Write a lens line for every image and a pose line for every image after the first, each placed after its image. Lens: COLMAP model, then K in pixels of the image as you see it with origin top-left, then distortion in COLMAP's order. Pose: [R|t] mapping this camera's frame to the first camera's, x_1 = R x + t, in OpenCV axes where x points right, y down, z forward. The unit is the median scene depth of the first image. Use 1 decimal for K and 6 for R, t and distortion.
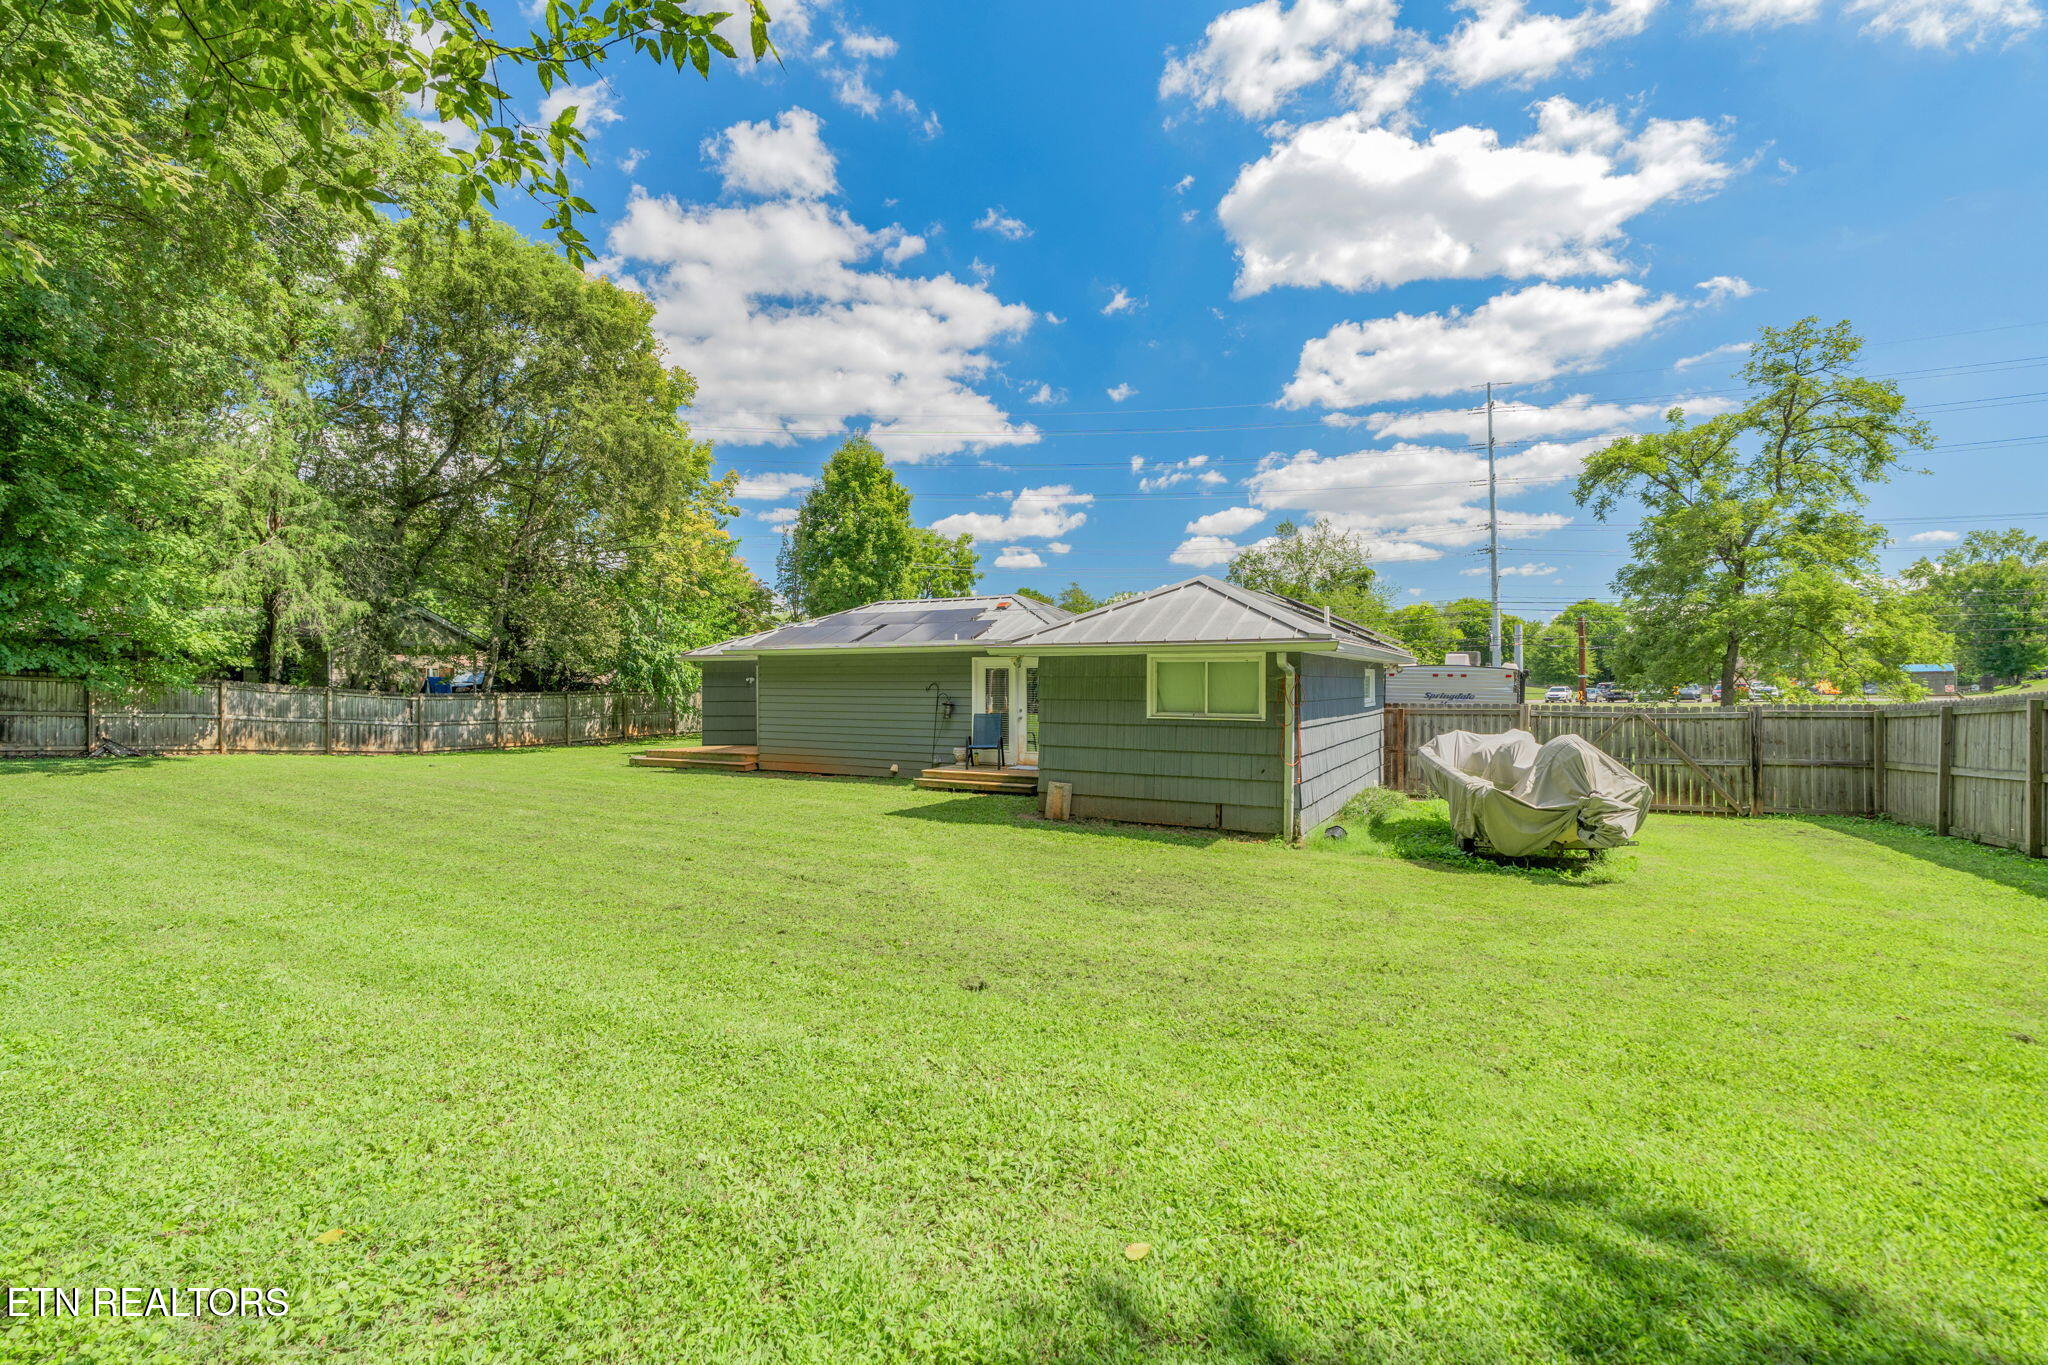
lens RADIAL K [[915.0, 0, 1021.3], [0, 915.0, 720.9], [0, 0, 1]] dist [0.027829, 0.000207]
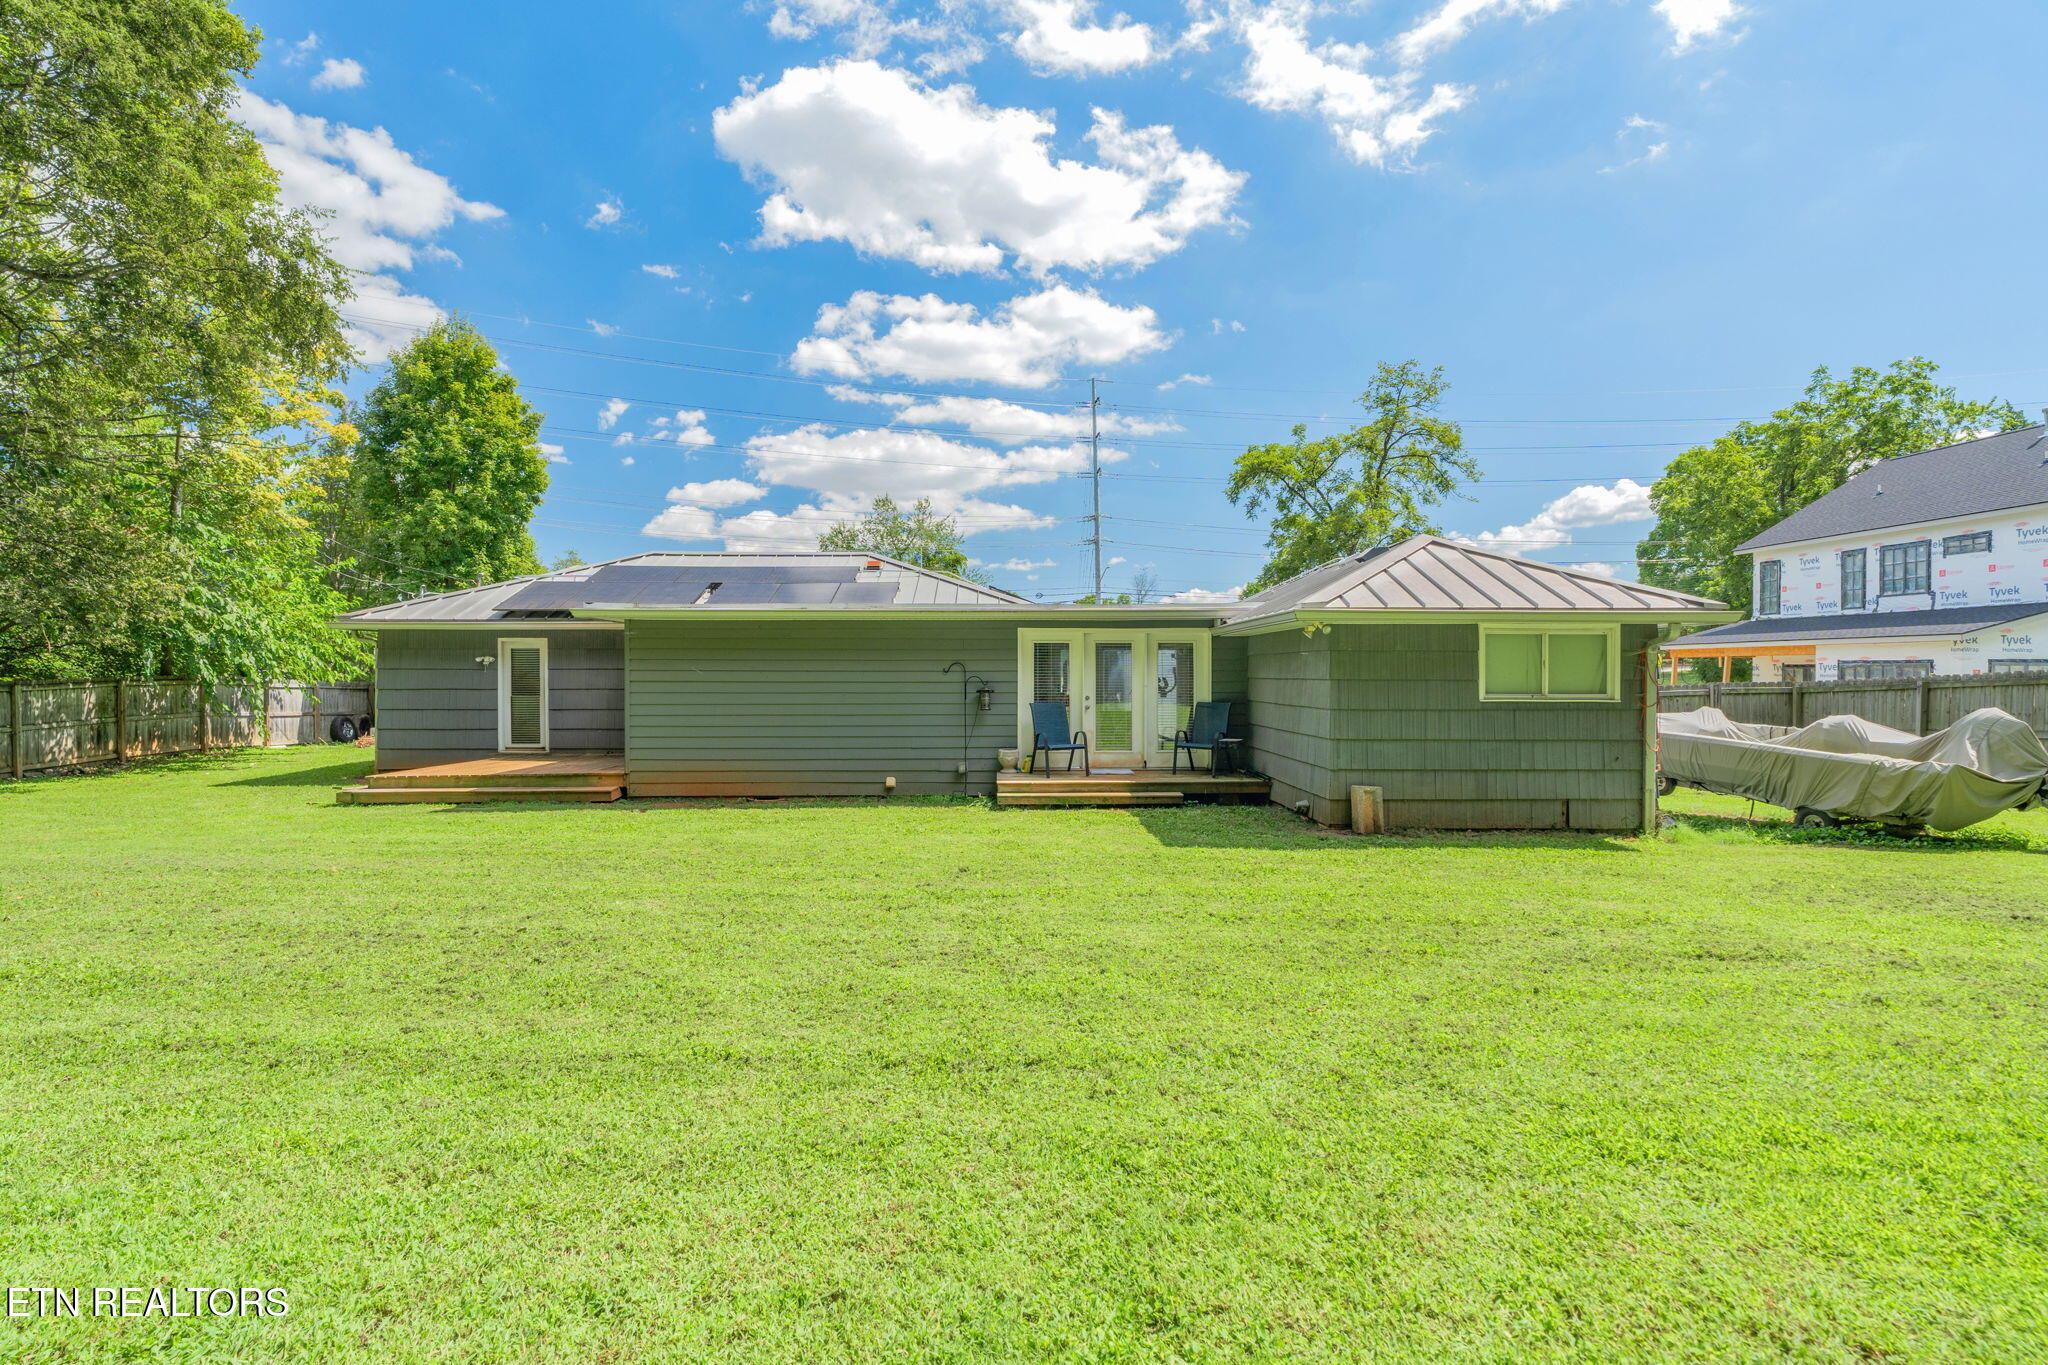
lens RADIAL K [[1040.0, 0, 1024.0], [0, 1040.0, 682.5], [0, 0, 1]] dist [0.002329, 0.001208]
pose [[0.874275, -0.002843, 0.485422, -0.194914], [0.020107, 0.999337, -0.030362, 0.000039], [-0.485014, 0.036305, 0.873753, 0.108167]]
